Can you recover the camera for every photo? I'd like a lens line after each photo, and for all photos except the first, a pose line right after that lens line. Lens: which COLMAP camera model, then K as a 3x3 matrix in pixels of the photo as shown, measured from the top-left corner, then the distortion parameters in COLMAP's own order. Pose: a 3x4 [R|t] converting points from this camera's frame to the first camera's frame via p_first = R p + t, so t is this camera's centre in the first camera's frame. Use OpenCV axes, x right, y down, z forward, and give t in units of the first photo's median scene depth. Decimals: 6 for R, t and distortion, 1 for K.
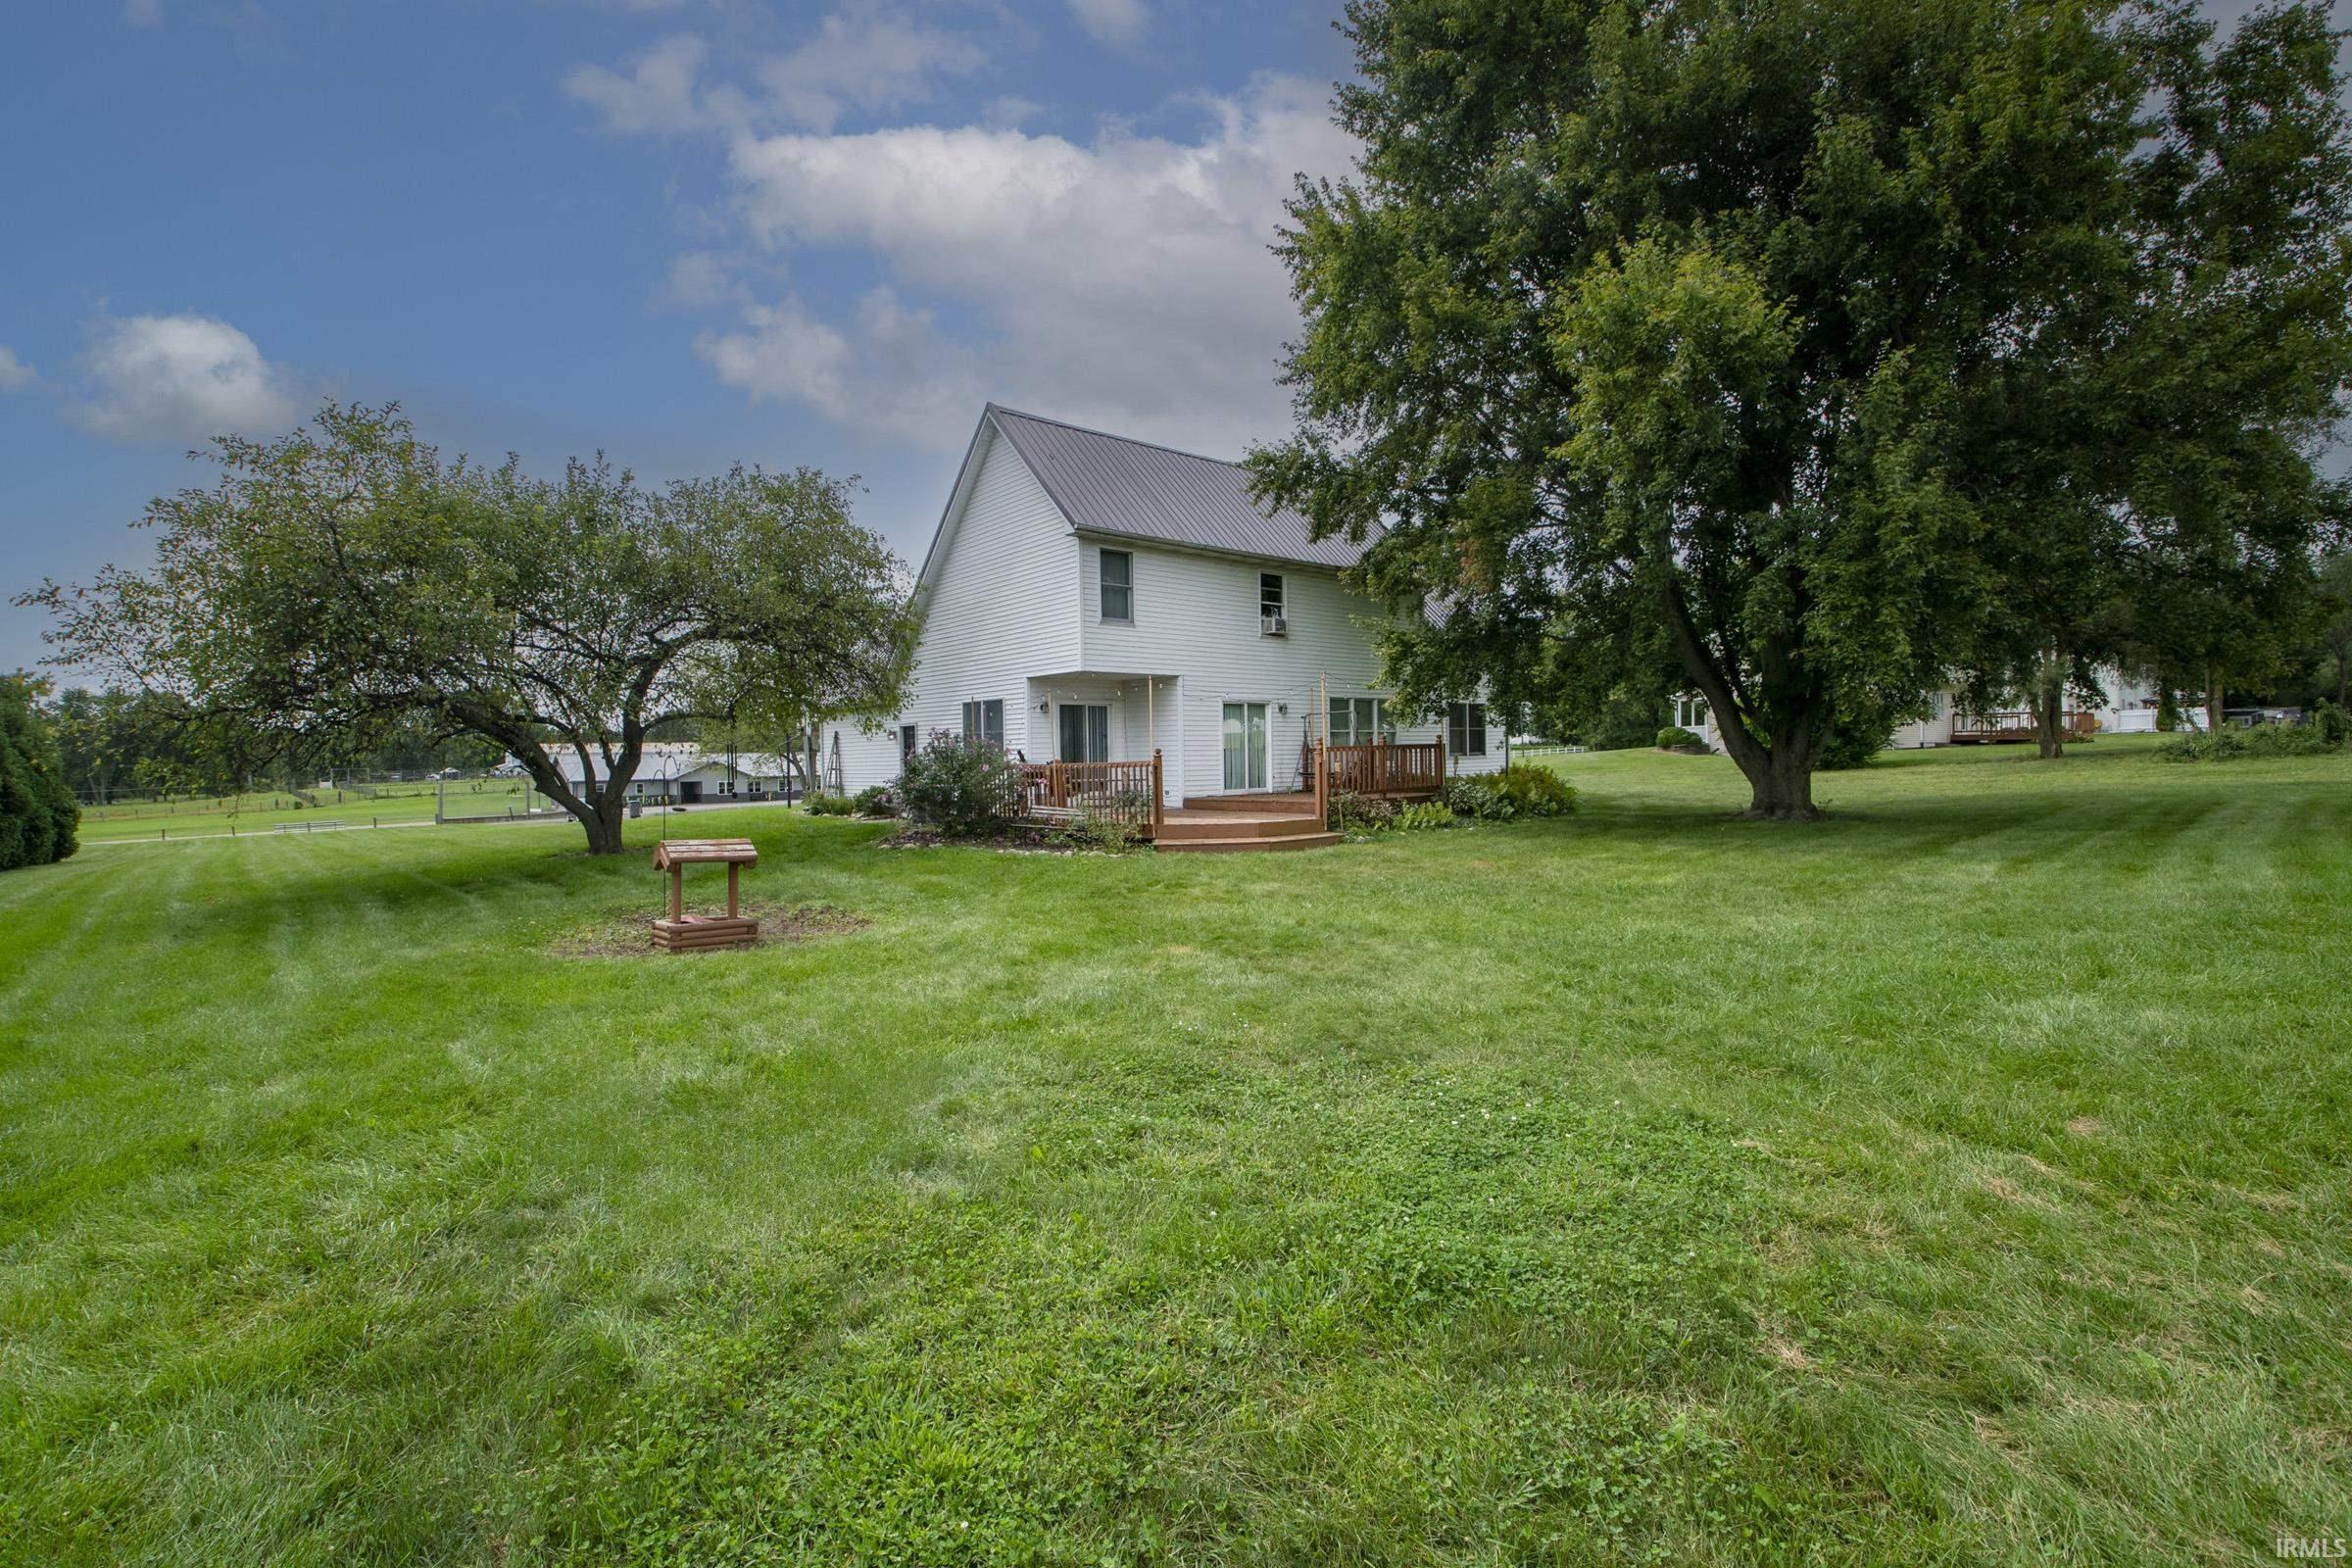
lens RADIAL K [[1043.2, 0, 1151.0], [0, 1043.2, 788.2], [0, 0, 1]] dist [-0.025903, -0.003177]
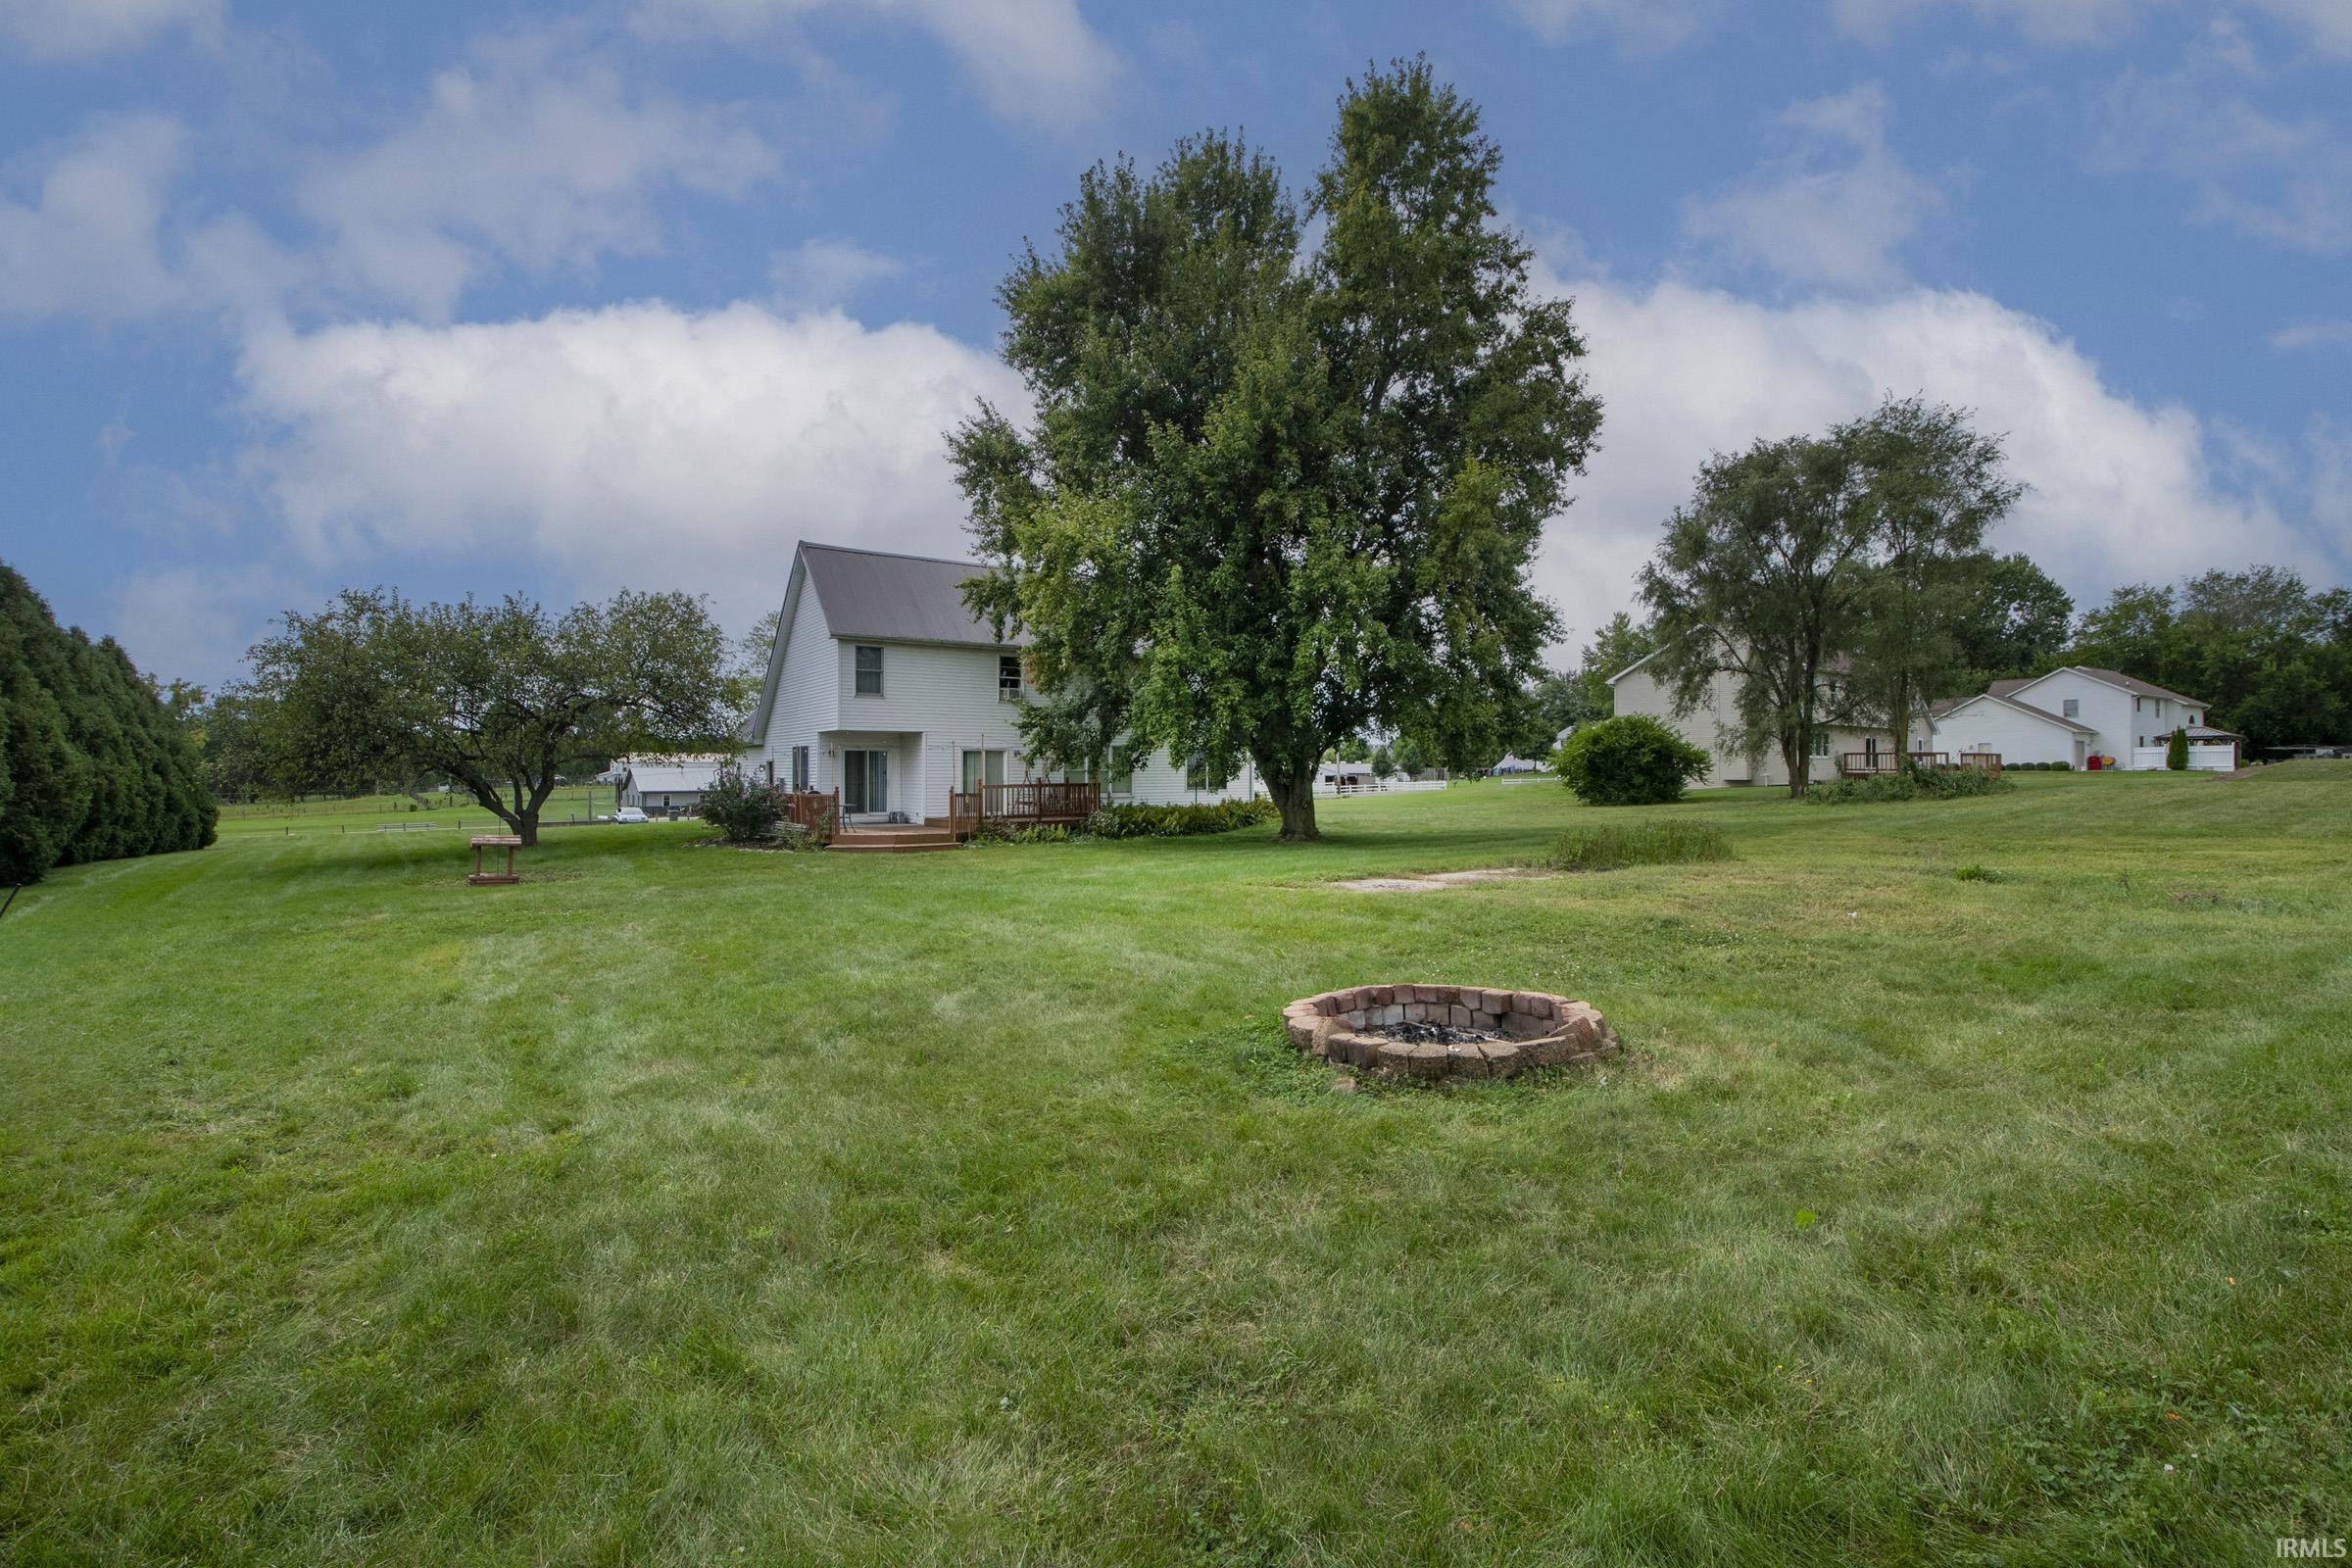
lens RADIAL K [[1098.1, 0, 1182.5], [0, 1098.1, 785.7], [0, 0, 1]] dist [-0.034683, -0.002090]
pose [[0.996168, 0.017235, -0.085747, 0.694967], [-0.018796, 0.999671, -0.017436, -0.020676], [0.085419, 0.018981, 0.996164, -0.625537]]
